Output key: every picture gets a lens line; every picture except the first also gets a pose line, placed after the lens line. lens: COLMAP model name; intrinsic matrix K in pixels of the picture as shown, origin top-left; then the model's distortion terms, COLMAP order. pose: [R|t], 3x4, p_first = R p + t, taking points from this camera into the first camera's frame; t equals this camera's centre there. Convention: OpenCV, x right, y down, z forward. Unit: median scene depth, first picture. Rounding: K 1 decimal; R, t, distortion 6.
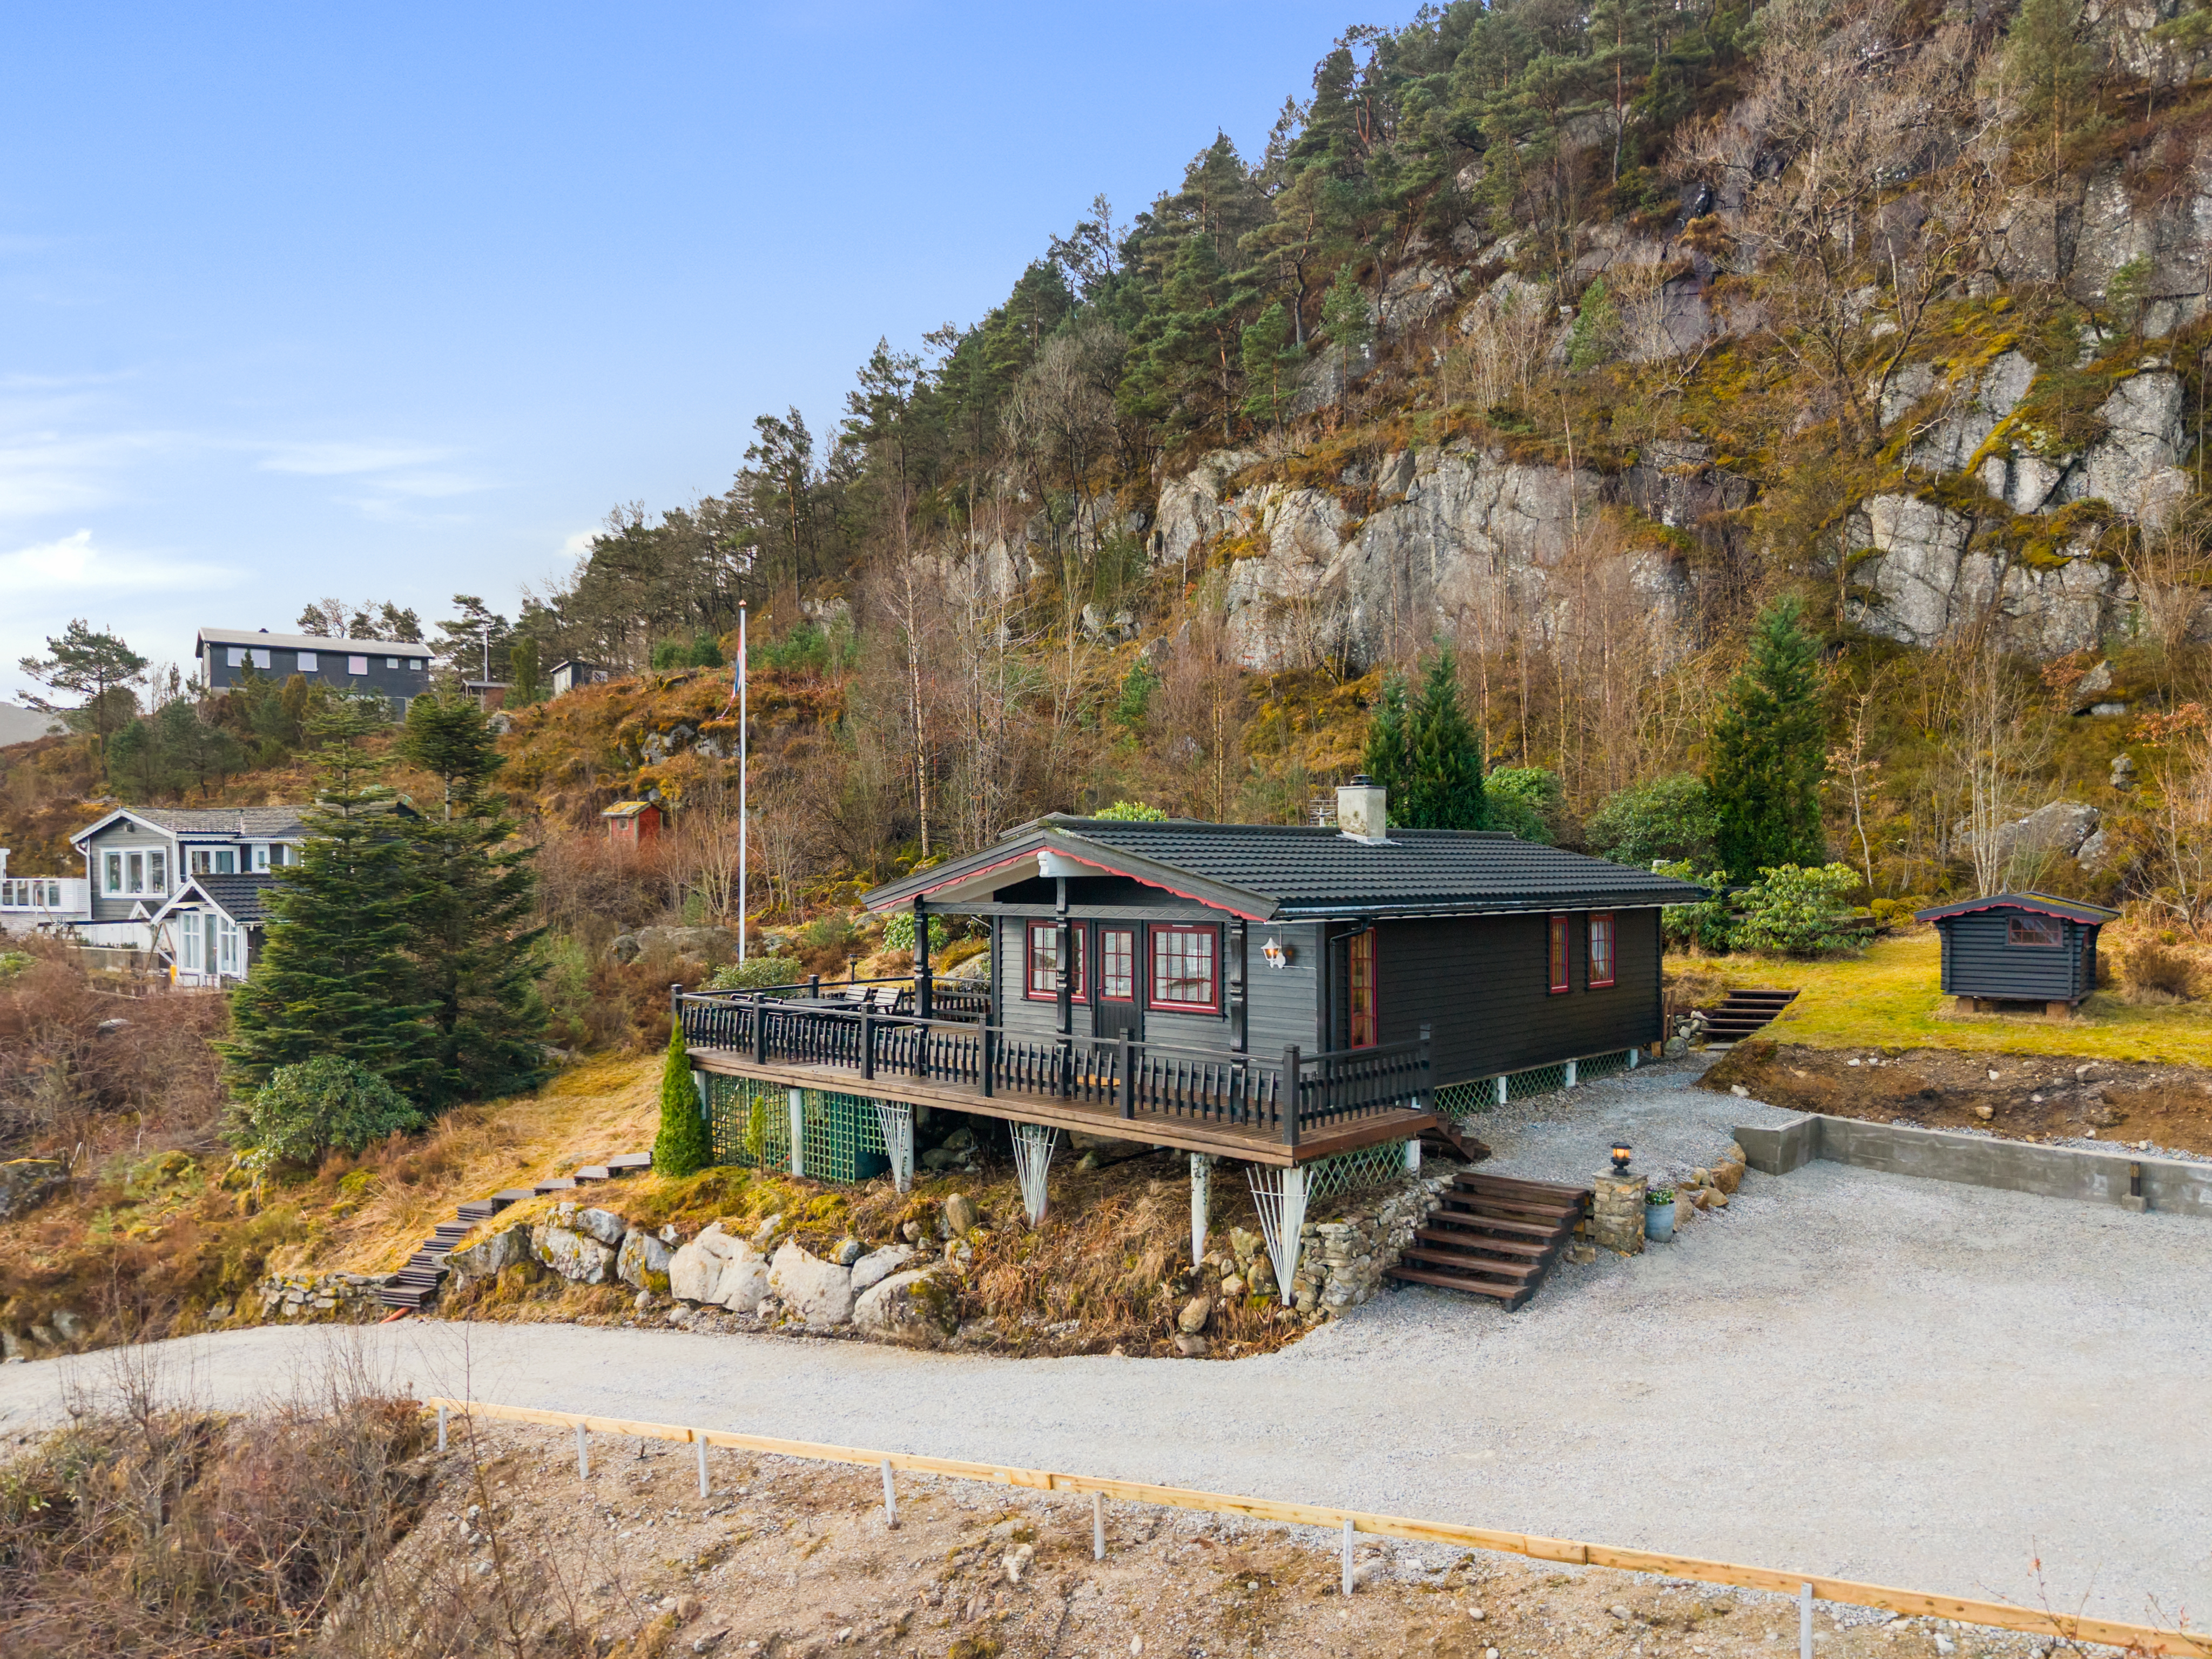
lens RADIAL K [[1586.2, 0, 1106.0], [0, 1586.2, 829.5], [0, 0, 1]] dist [0.025988, -0.003111]
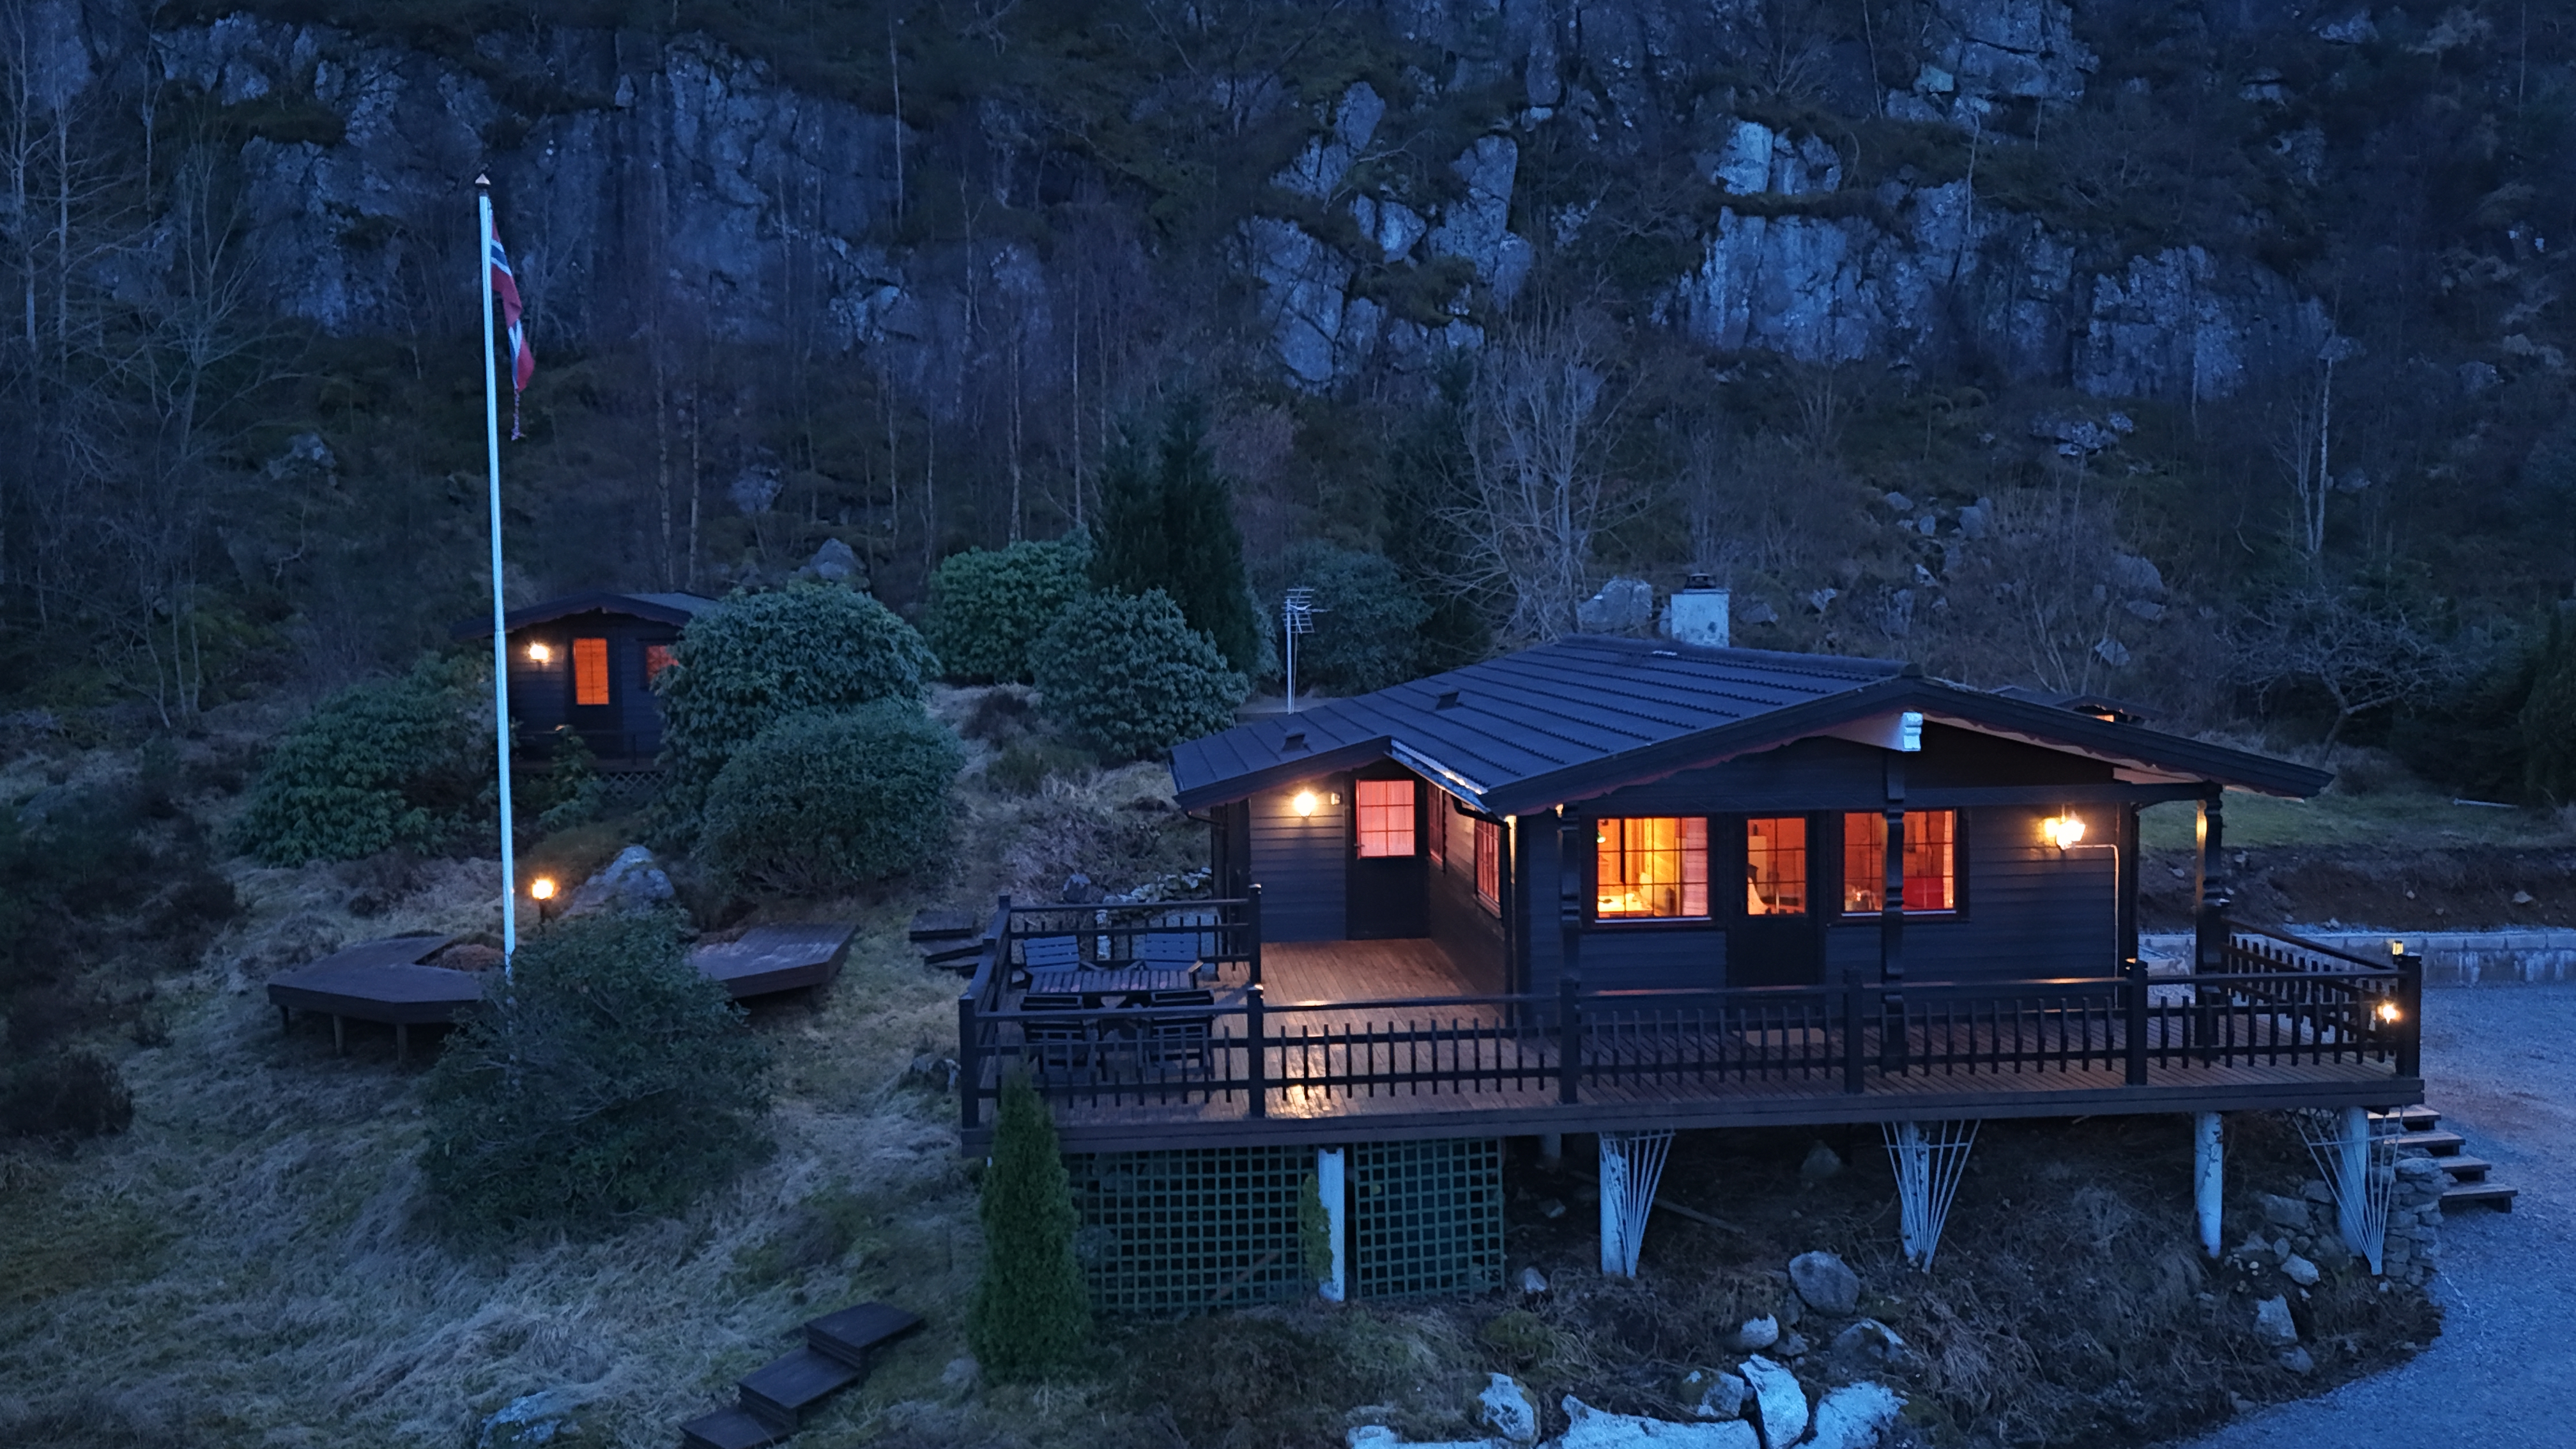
lens RADIAL K [[1919.2, 0, 1288.0], [0, 1919.2, 724.5], [0, 0, 1]] dist [0.089437, -0.126411]
pose [[0.636847, -0.065219, 0.768226, -0.365590], [-0.004013, 0.996122, 0.087893, -0.023051], [-0.770979, -0.059057, 0.634116, 0.301657]]
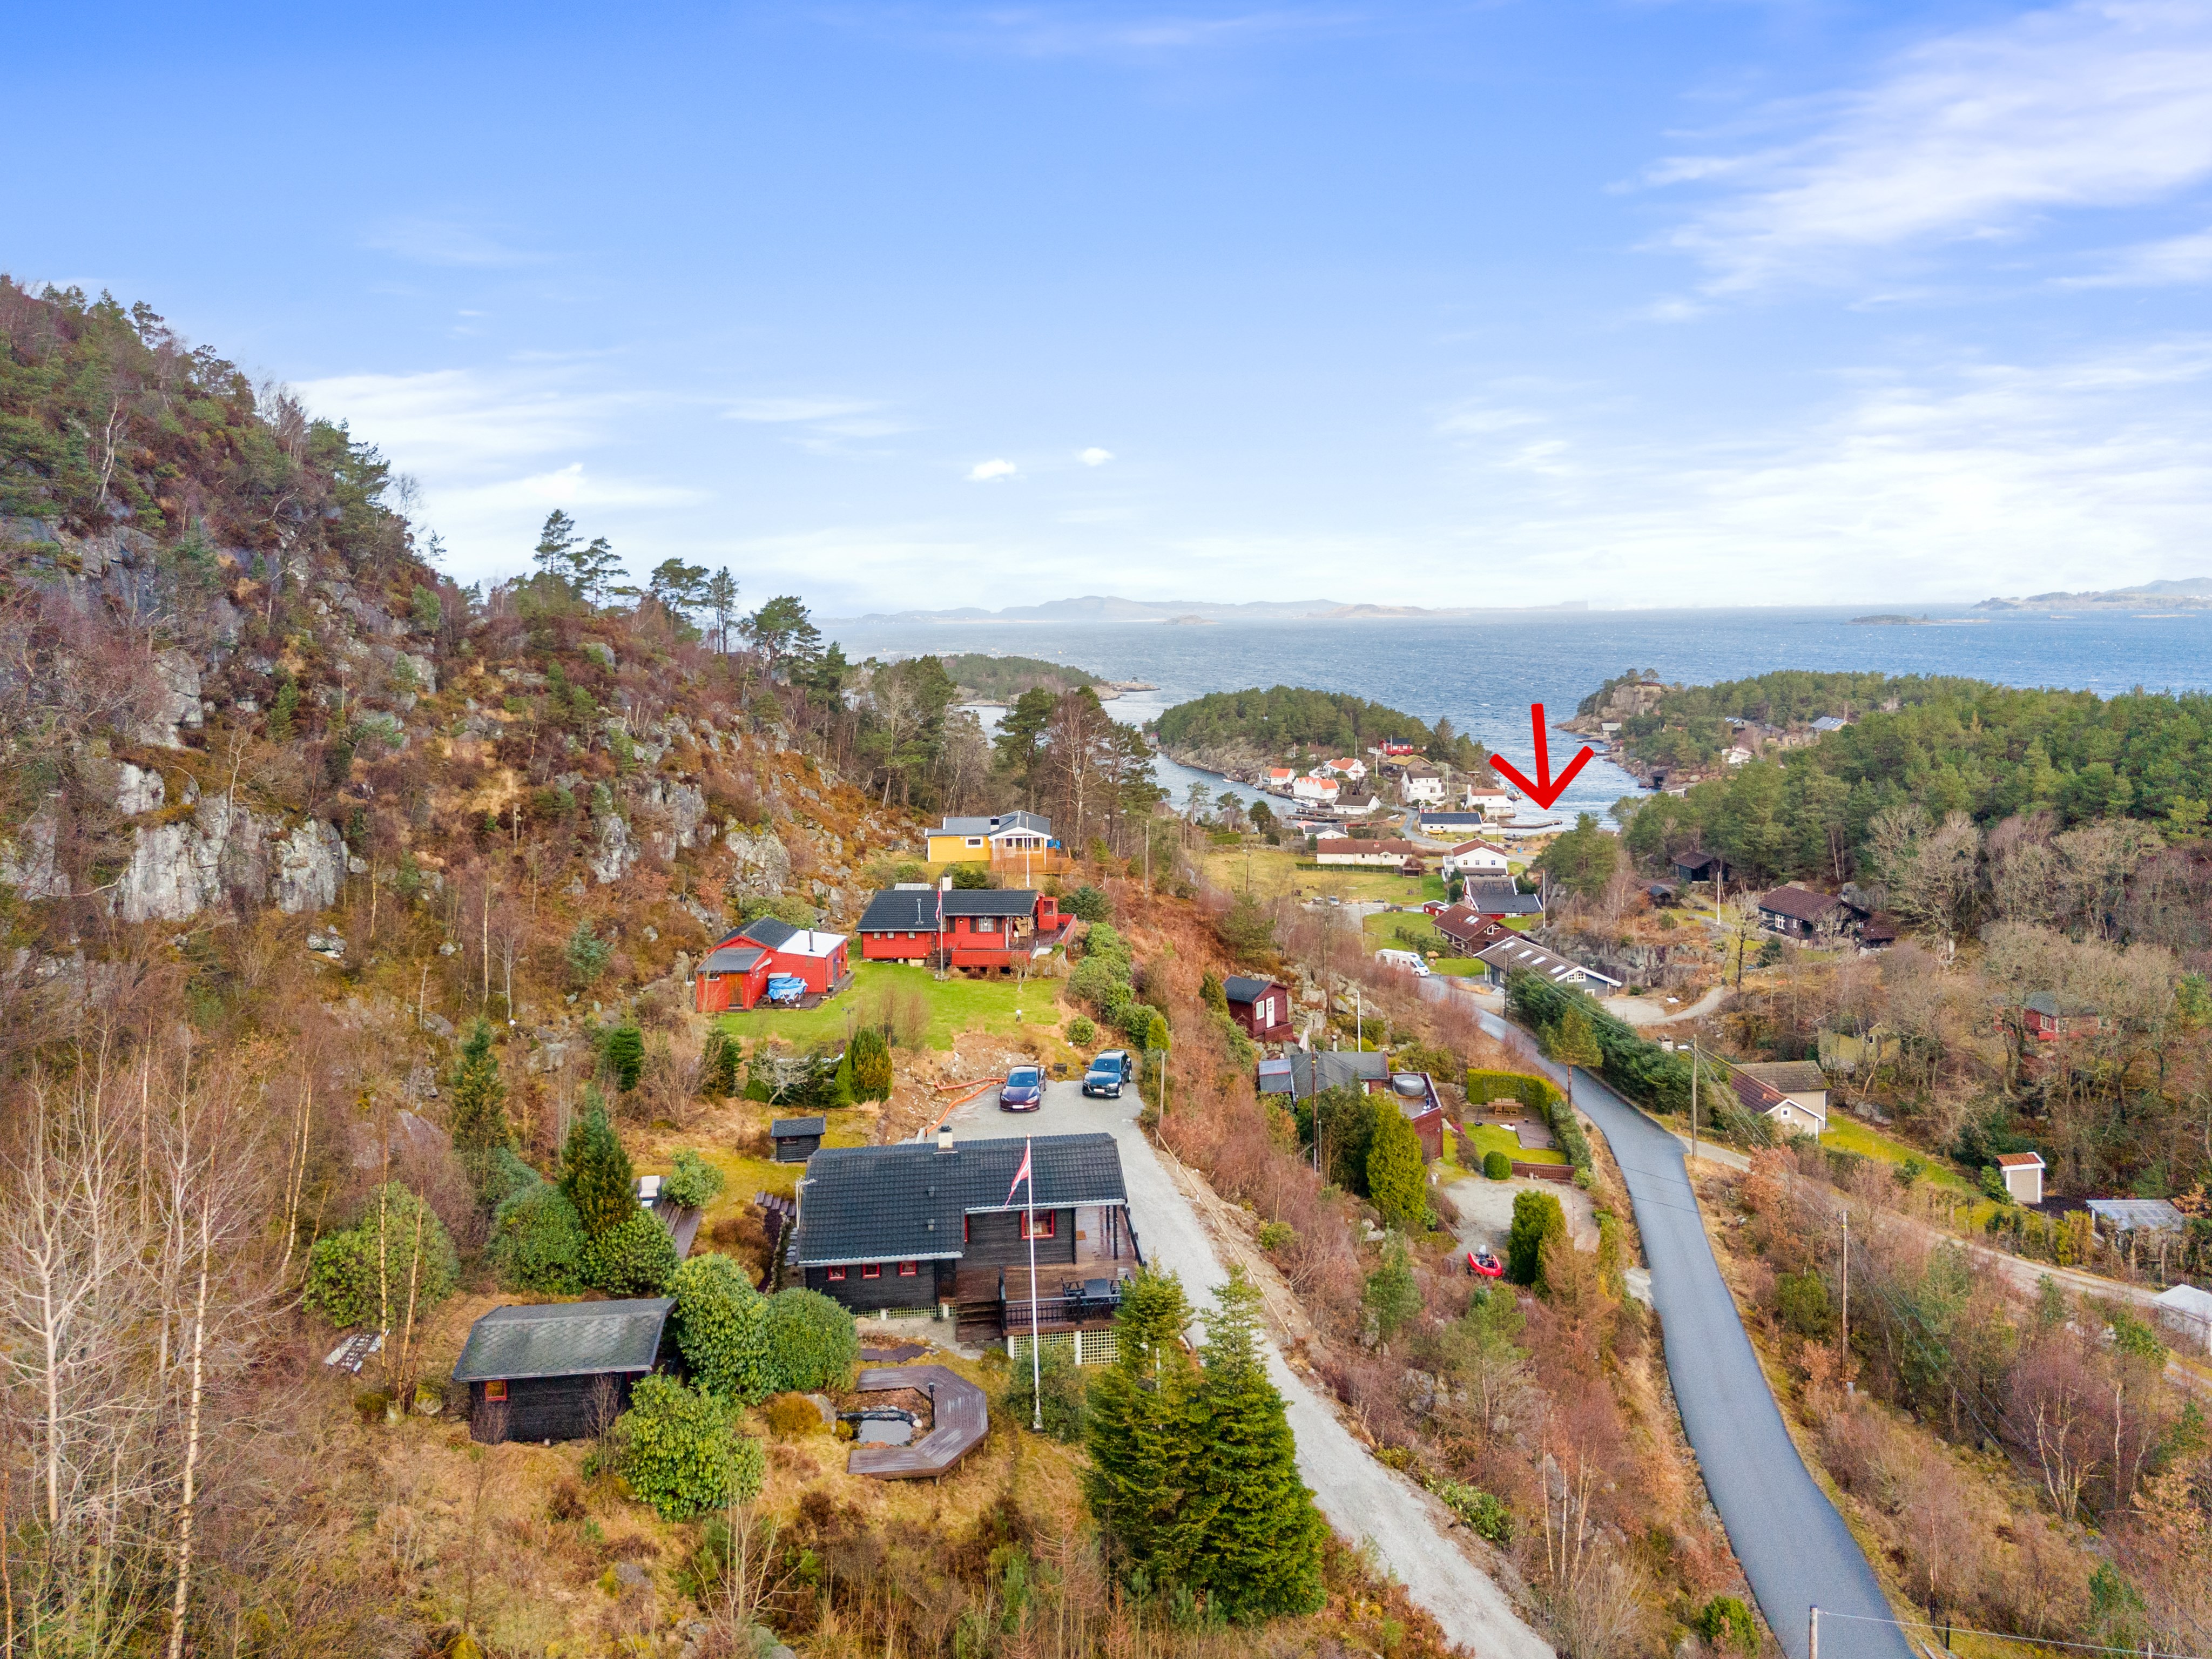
lens RADIAL K [[1515.9, 0, 1106.0], [0, 1515.9, 829.5], [0, 0, 1]] dist [0.023122, -0.032520]
pose [[-0.785402, -0.088414, 0.612639, -0.736374], [-0.013607, 0.991973, 0.125715, -0.407610], [-0.618837, 0.090401, -0.780301, 1.366649]]
